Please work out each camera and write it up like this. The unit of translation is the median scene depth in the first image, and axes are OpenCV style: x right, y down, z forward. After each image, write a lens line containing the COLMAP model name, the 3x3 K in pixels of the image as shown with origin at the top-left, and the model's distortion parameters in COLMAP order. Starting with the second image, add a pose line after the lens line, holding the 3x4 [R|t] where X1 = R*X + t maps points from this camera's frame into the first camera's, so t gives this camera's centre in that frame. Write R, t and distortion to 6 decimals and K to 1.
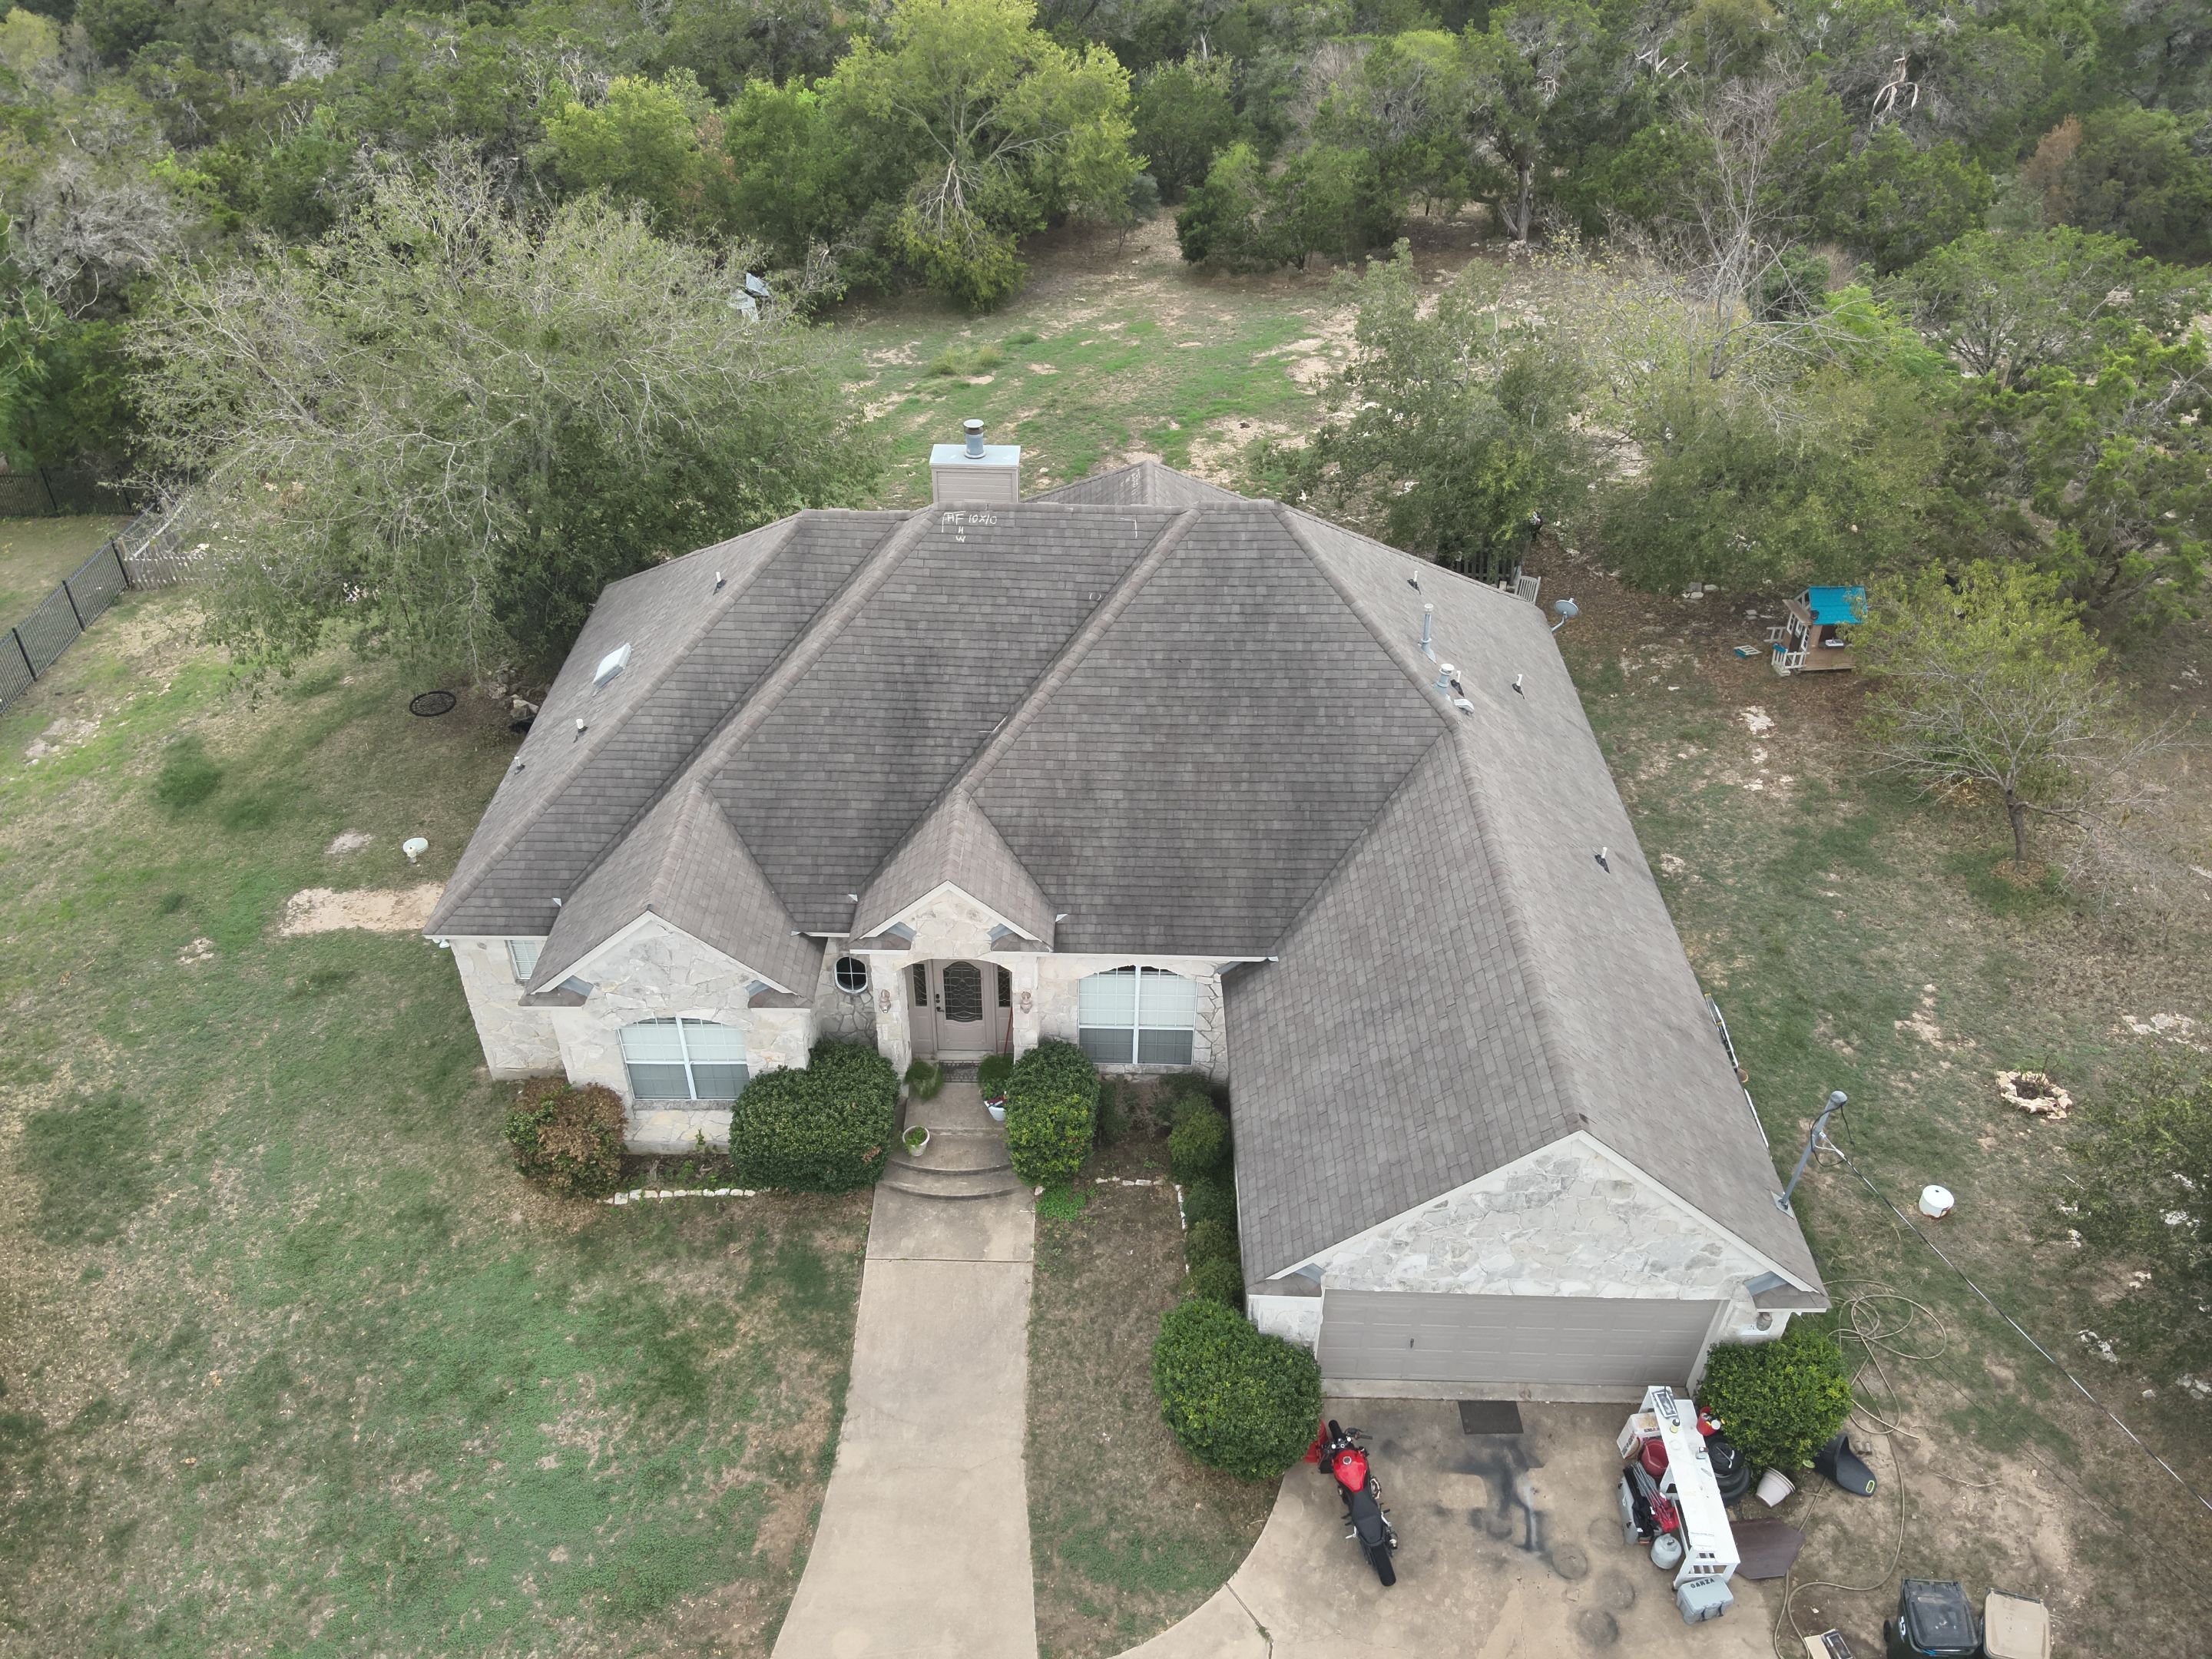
lens RADIAL K [[1592.8, 0, 1091.0], [0, 1592.8, 838.8], [0, 0, 1]] dist [0.118035, -0.218310]
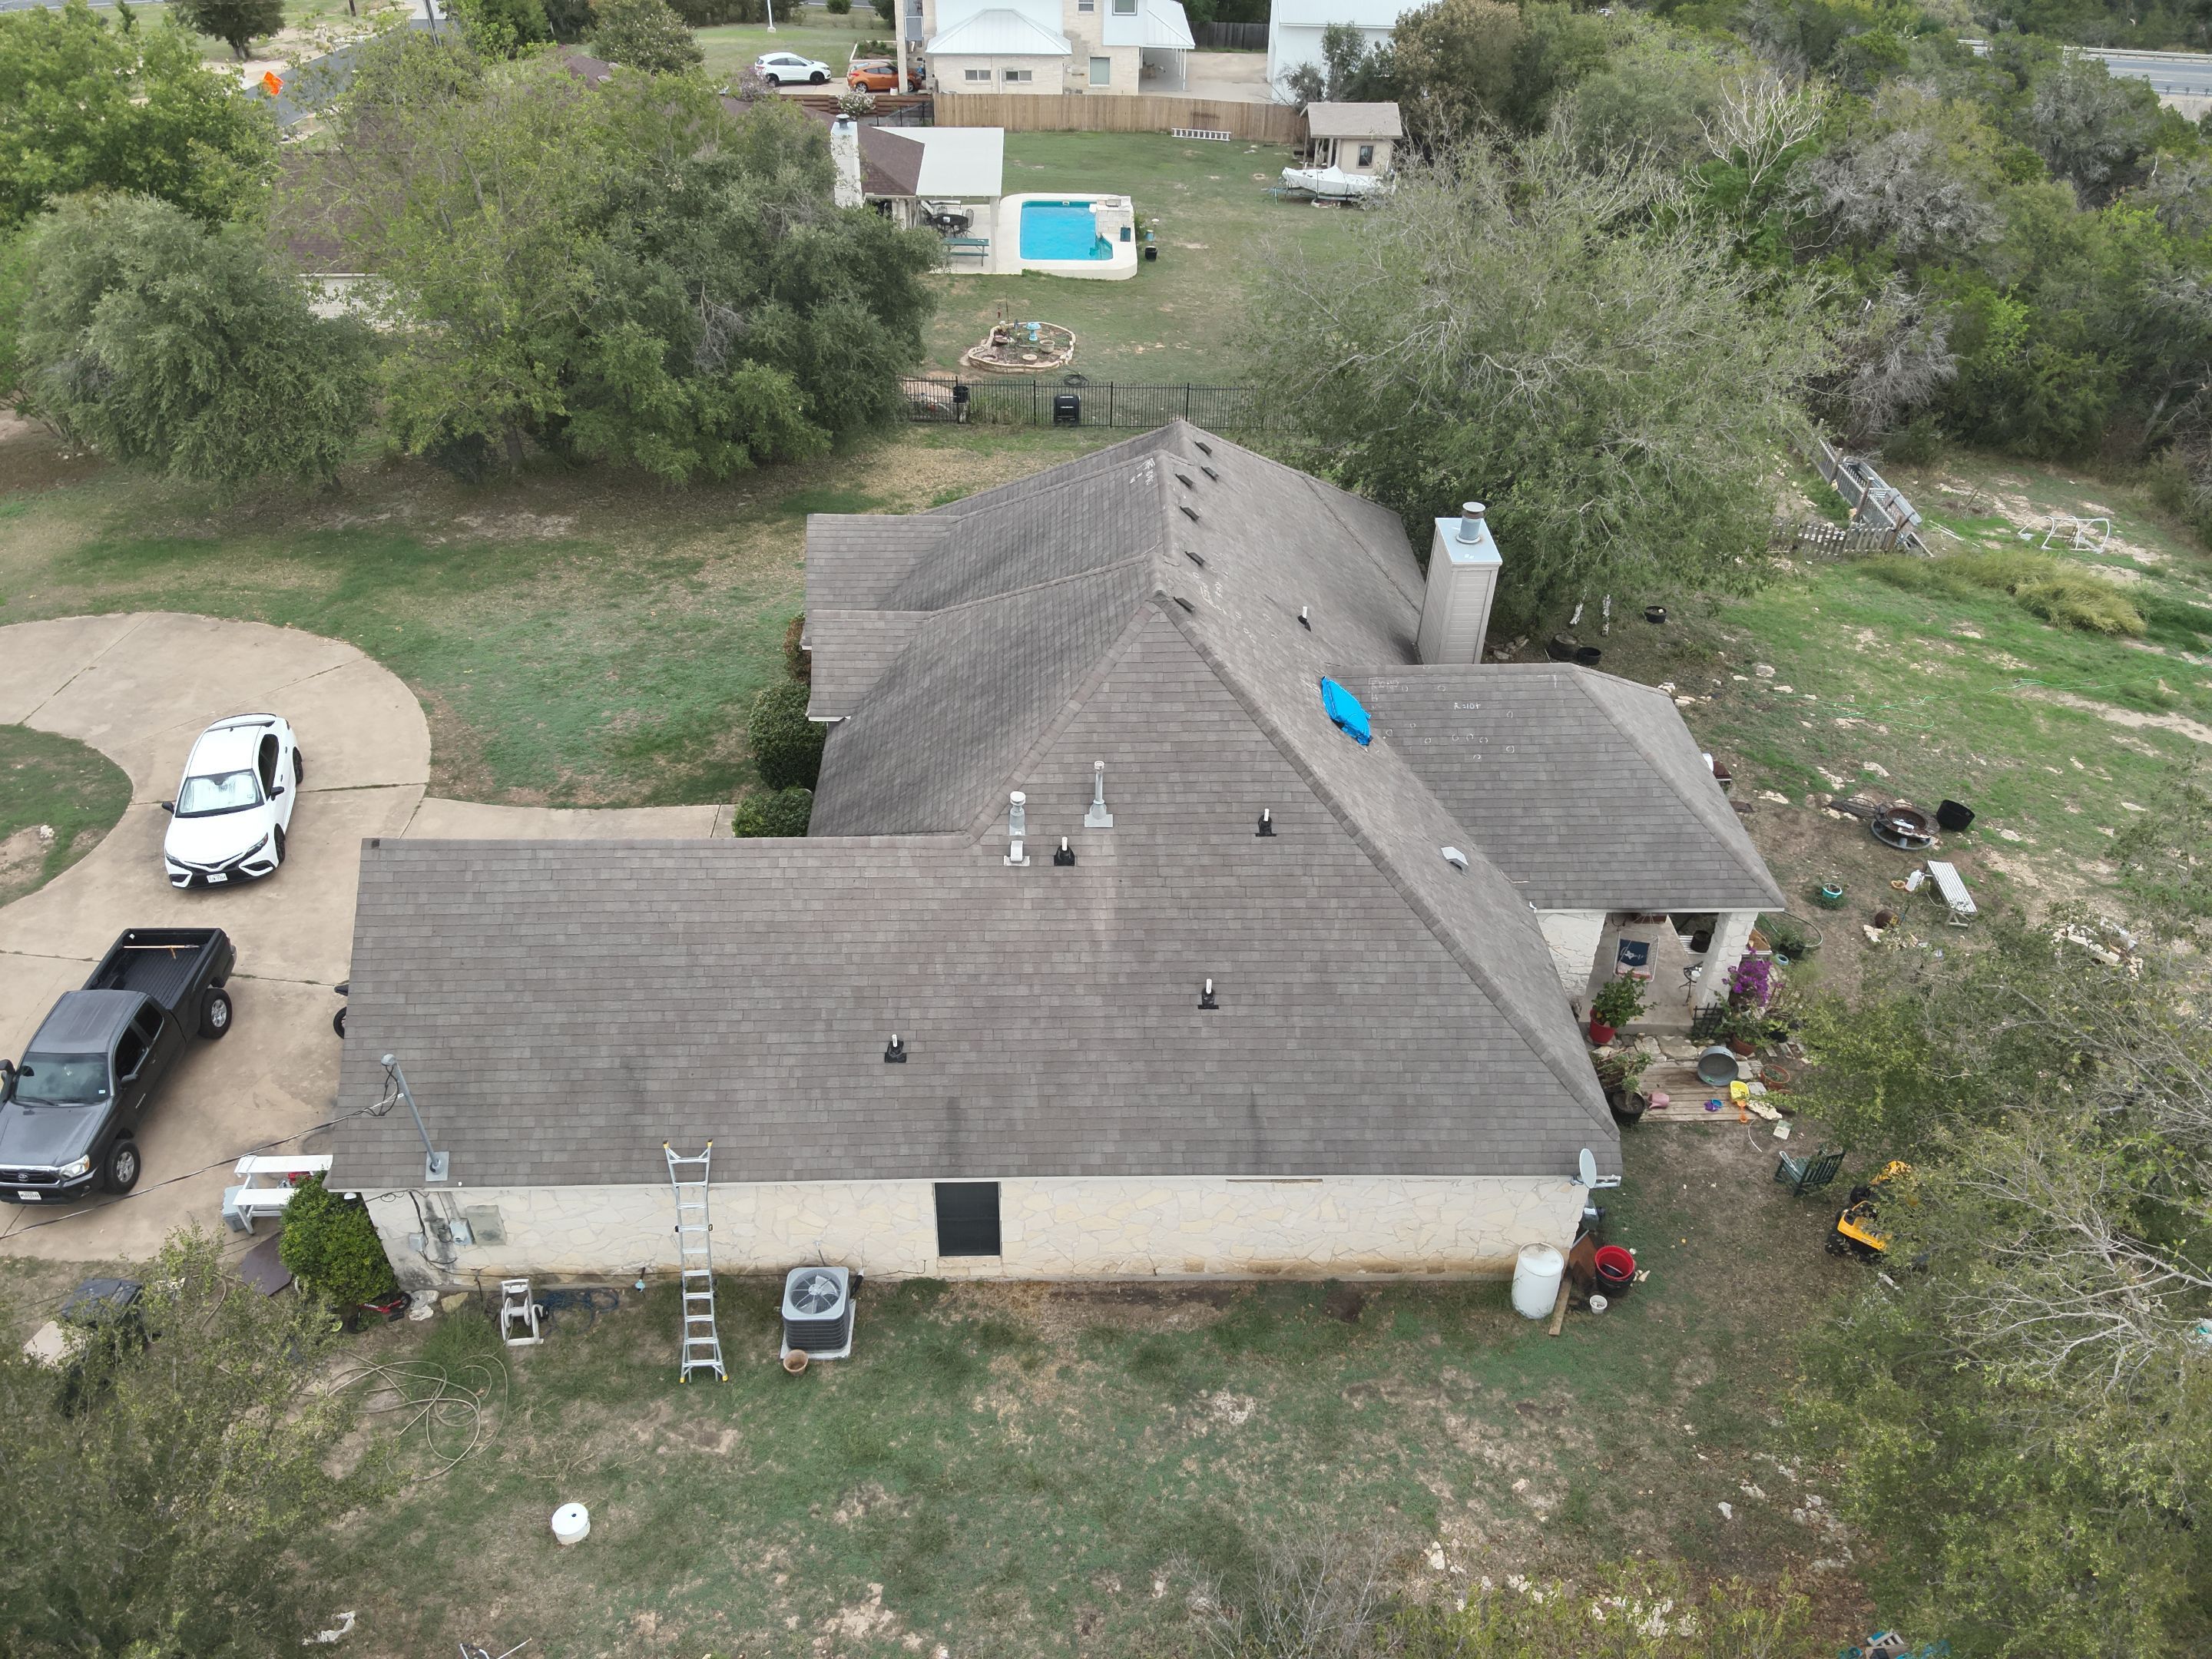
lens RADIAL K [[1604.1, 0, 1086.7], [0, 1604.1, 833.3], [0, 0, 1]] dist [0.105619, -0.200418]
pose [[0.040394, 0.601573, -0.797796, 0.942226], [-0.620383, 0.641001, 0.451931, -0.517247], [0.783258, 0.476684, 0.399098, 0.677554]]
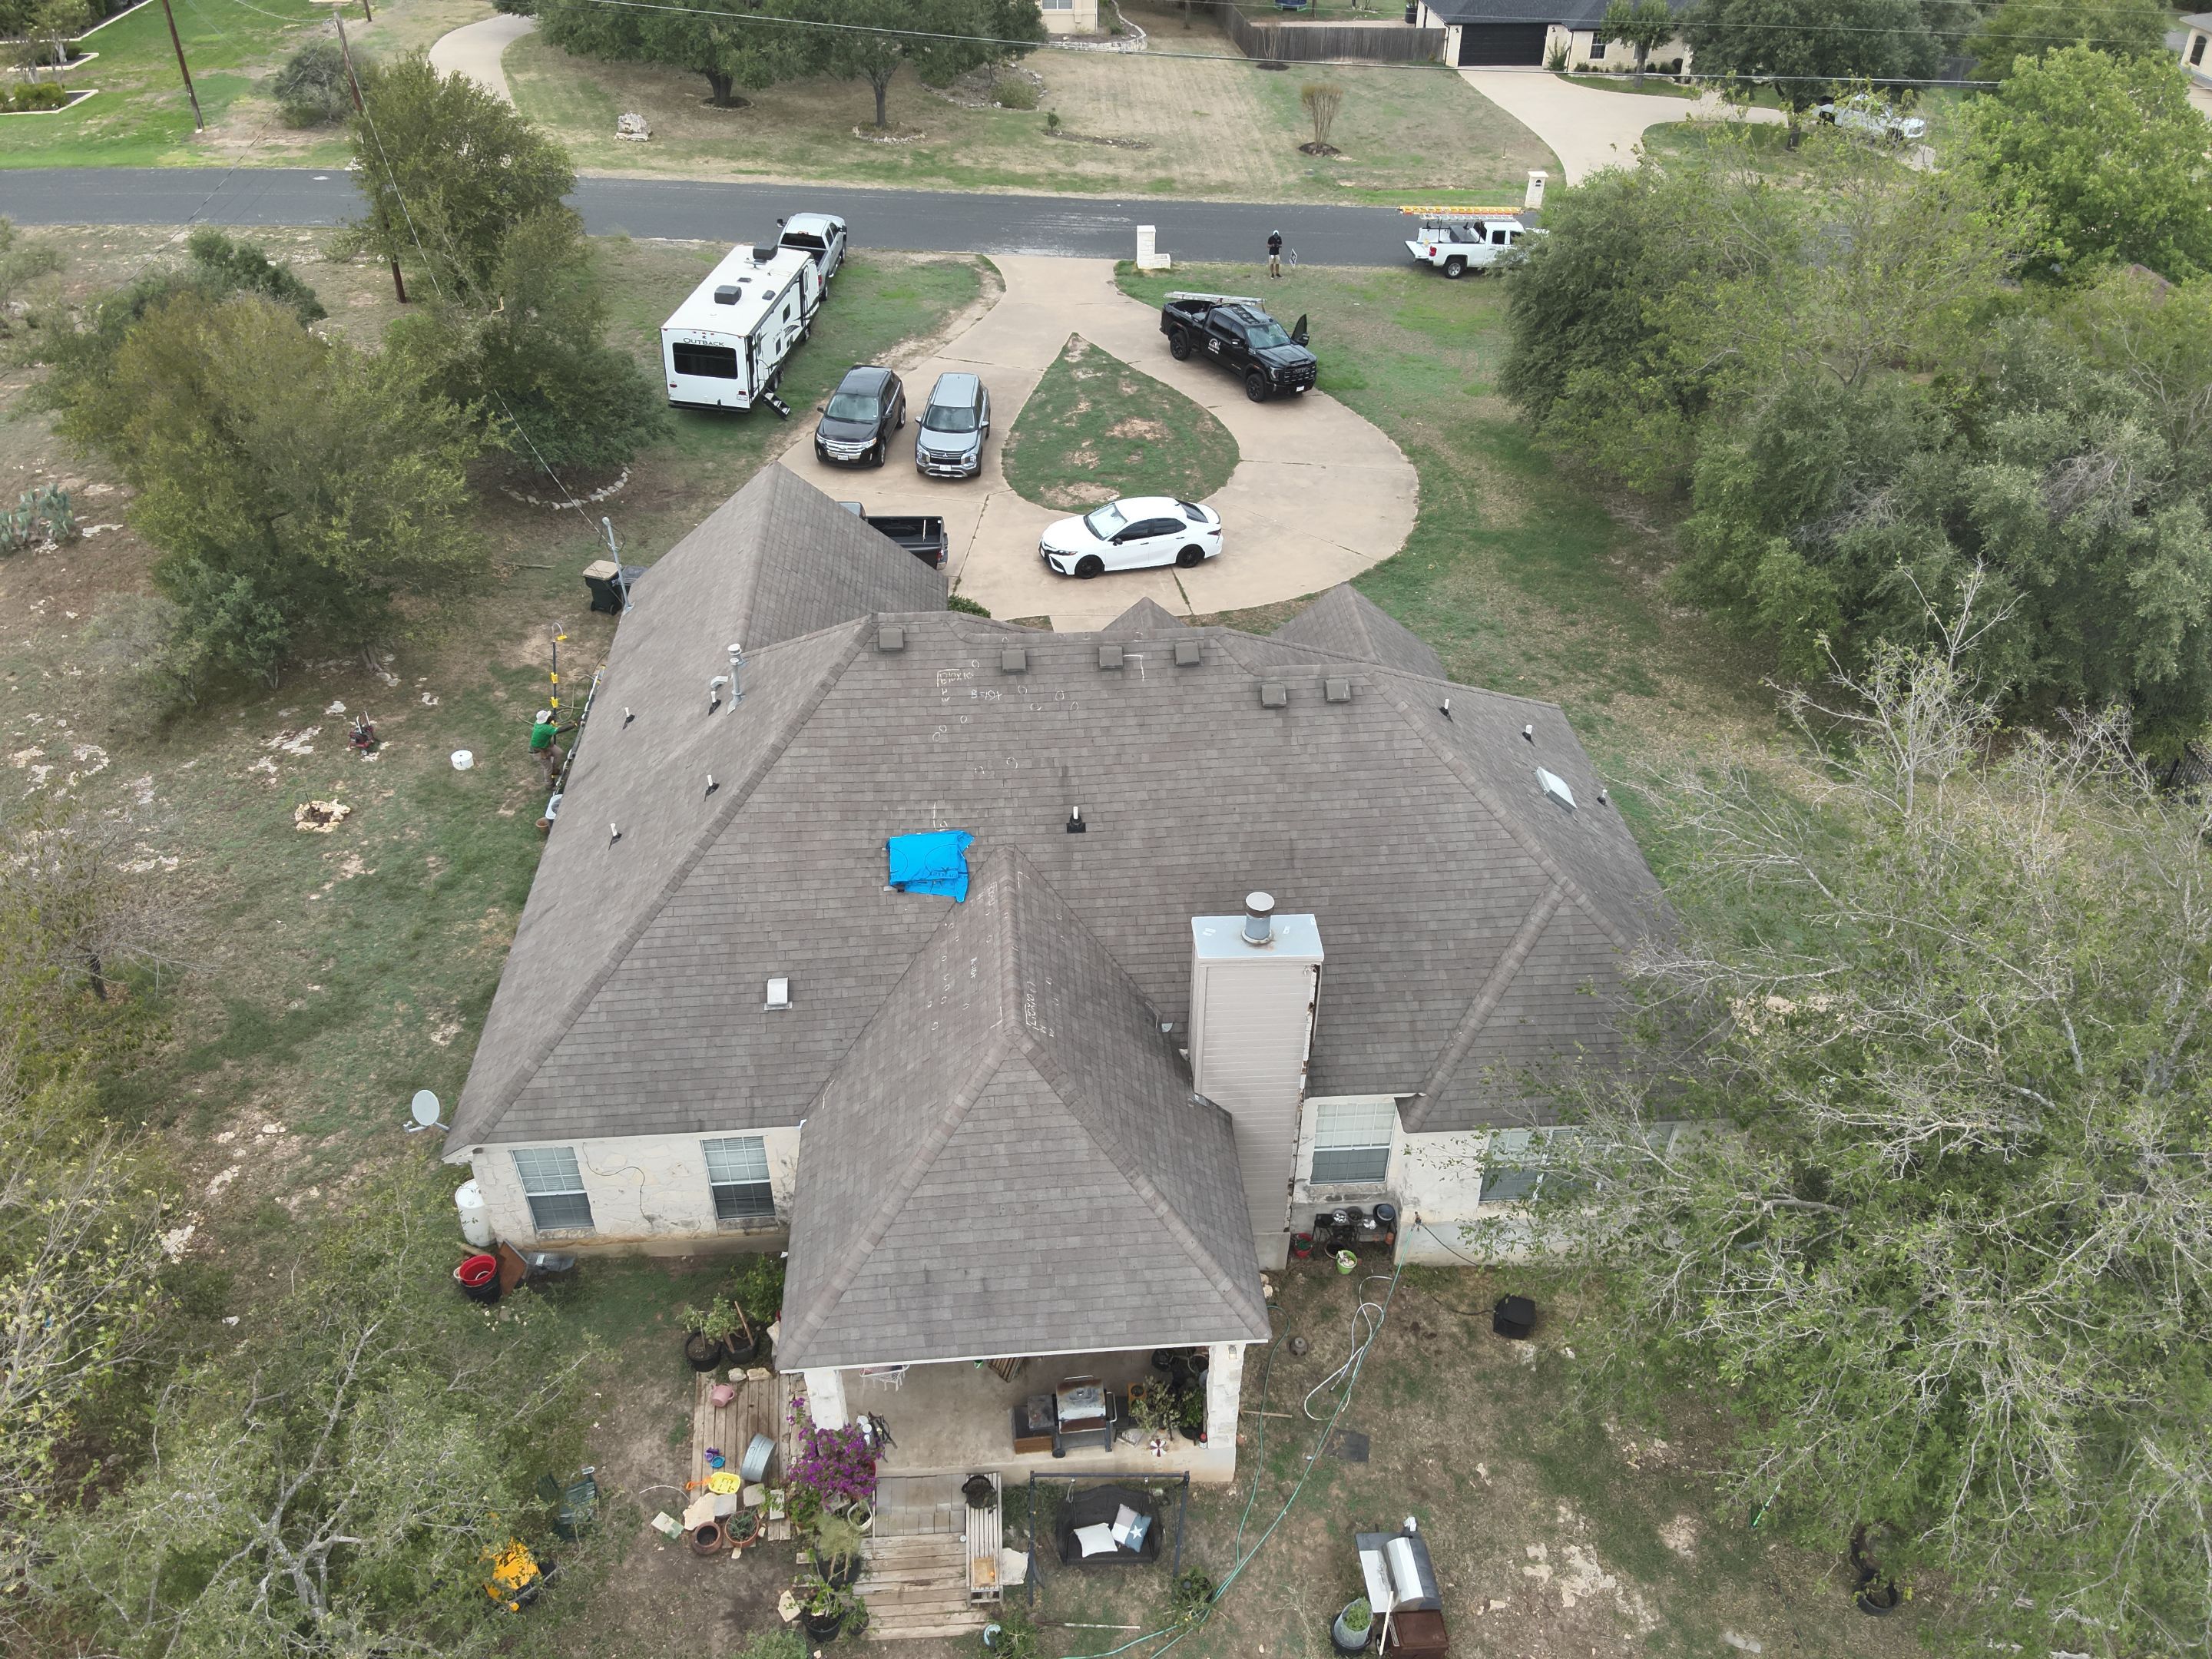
lens RADIAL K [[1592.8, 0, 1091.0], [0, 1592.8, 838.8], [0, 0, 1]] dist [0.118035, -0.218310]
pose [[-0.996367, 0.045987, -0.071676, 0.061125], [-0.057700, 0.254464, 0.965359, -1.150895], [0.062633, 0.965988, -0.250886, 1.409597]]
